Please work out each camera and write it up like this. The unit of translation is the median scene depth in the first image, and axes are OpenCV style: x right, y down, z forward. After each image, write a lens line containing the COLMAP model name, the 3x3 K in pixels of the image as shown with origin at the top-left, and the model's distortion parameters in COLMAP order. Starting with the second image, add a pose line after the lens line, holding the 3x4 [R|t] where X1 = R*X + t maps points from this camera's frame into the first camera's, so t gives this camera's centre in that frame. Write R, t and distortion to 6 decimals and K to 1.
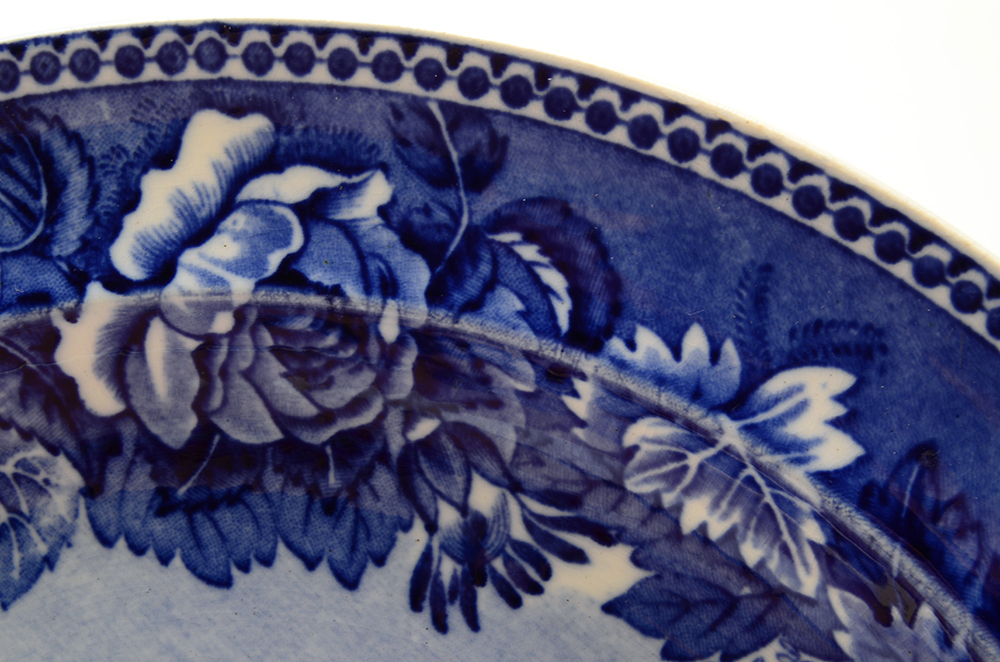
lens RADIAL K [[2141.5, 0, 499.5], [0, 2141.5, 349.6], [0, 0, 1]] dist [-0.021647, -0.047744]
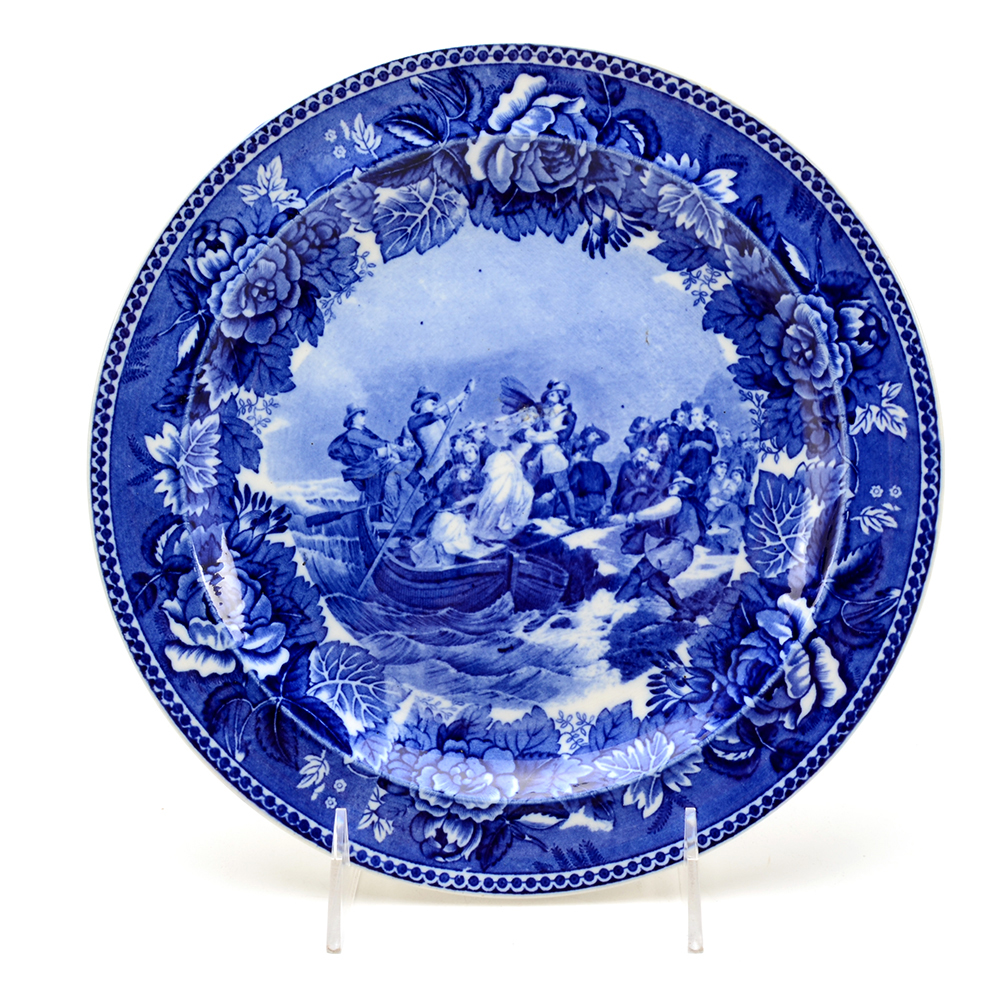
lens RADIAL K [[1723.0, 0, 522.6], [0, 1723.0, 499.9], [0, 0, 1]] dist [-0.041717, -0.114465]
pose [[0.996776, 0.039307, 0.069943, -0.281826], [-0.043623, 0.997166, 0.061286, 0.330036], [-0.067336, -0.064140, 0.995667, -1.400940]]
